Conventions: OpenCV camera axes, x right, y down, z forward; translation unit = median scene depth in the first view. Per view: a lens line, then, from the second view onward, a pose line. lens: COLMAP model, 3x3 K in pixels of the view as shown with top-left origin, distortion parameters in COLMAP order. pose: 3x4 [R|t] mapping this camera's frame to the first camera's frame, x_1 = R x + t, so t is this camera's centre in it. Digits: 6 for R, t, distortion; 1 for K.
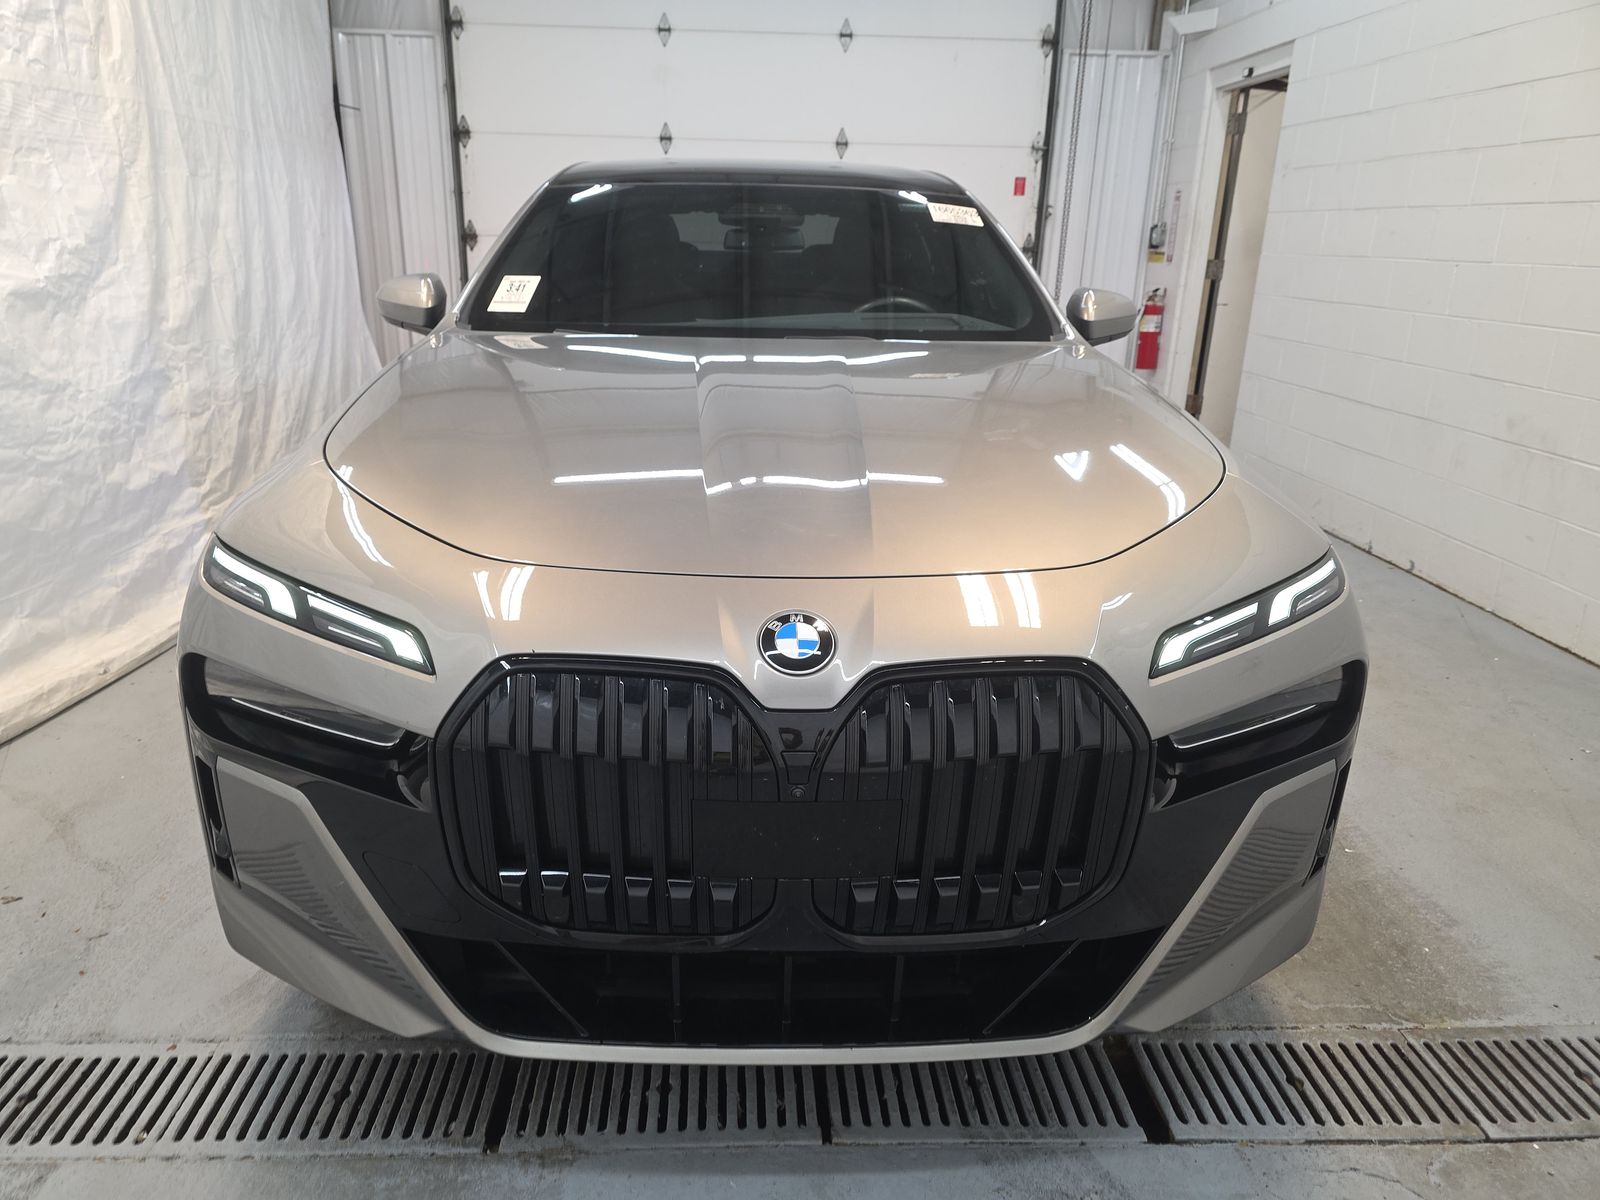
lens RADIAL K [[1060.7, 0, 795.5], [0, 1060.7, 611.8], [0, 0, 1]] dist [0.005755, -0.015045]
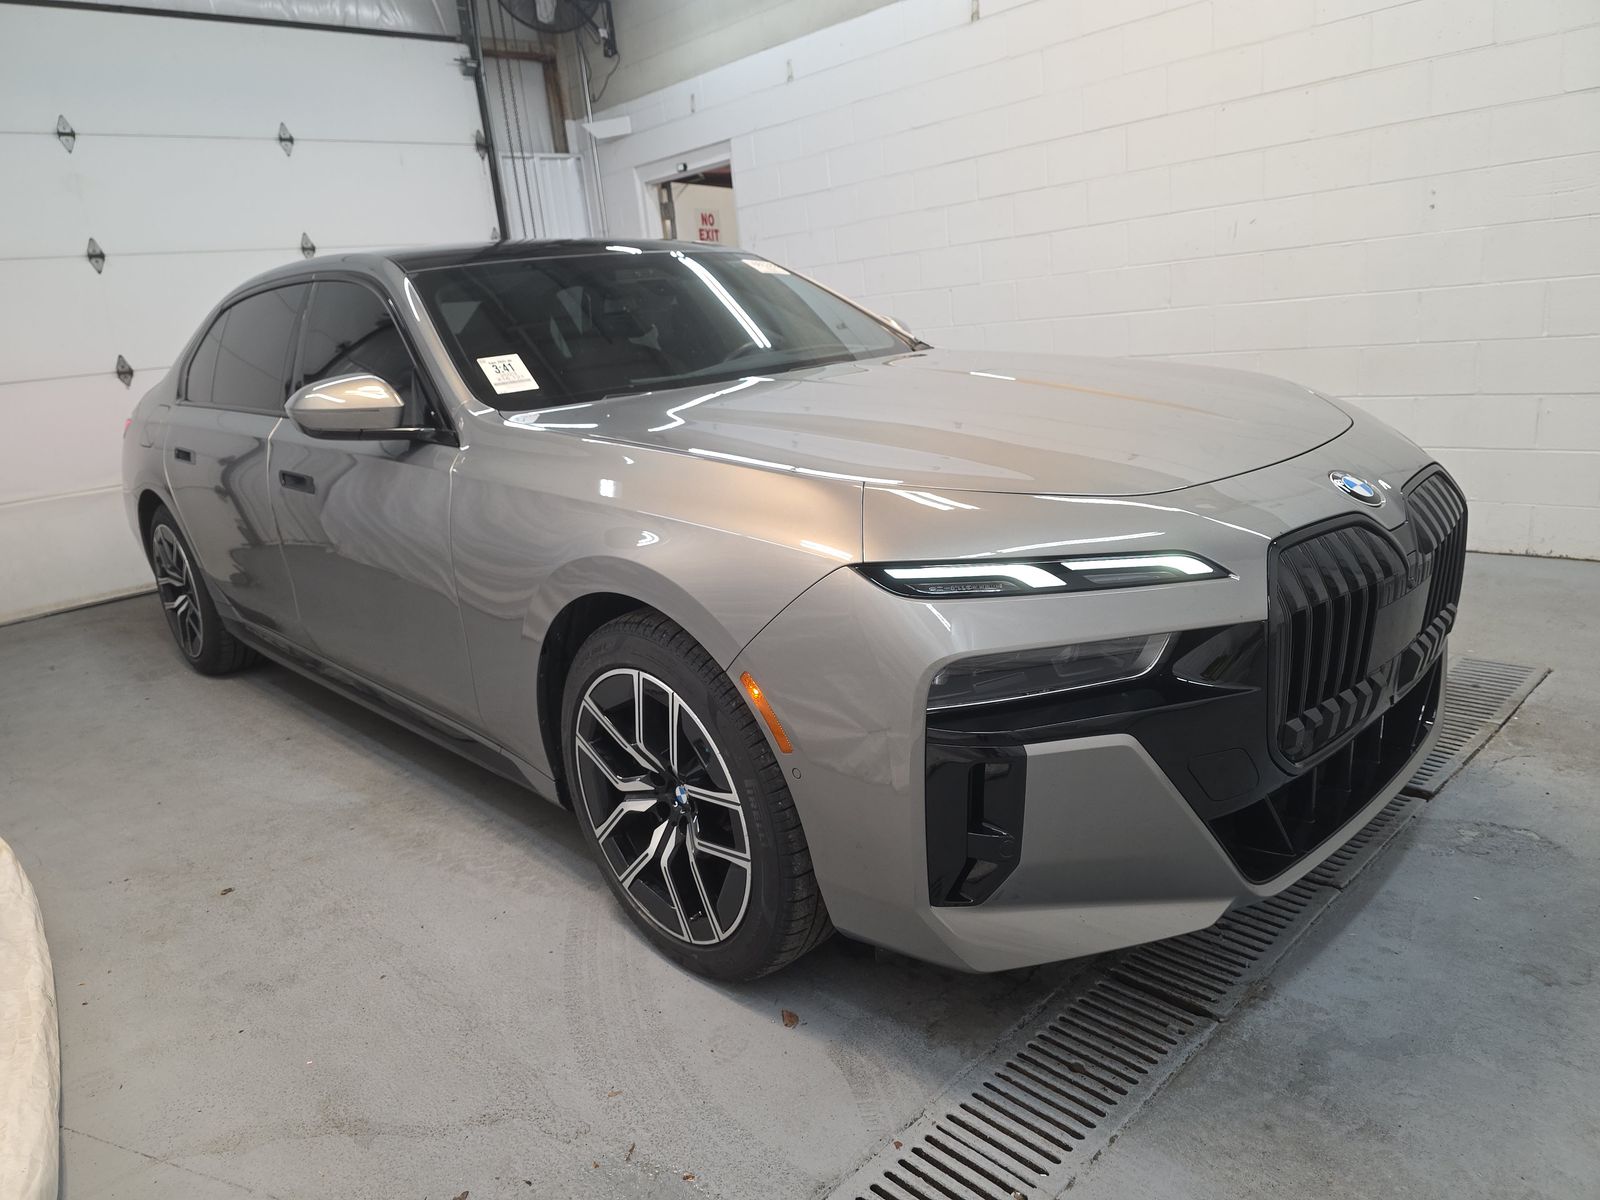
lens RADIAL K [[1060.7, 0, 805.0], [0, 1060.7, 594.0], [0, 0, 1]] dist [0.005755, -0.015045]
pose [[0.750177, -0.258159, 0.608759, -0.293235], [0.322407, 0.946592, 0.004122, -0.016418], [-0.577311, 0.193176, 0.793344, 0.065989]]
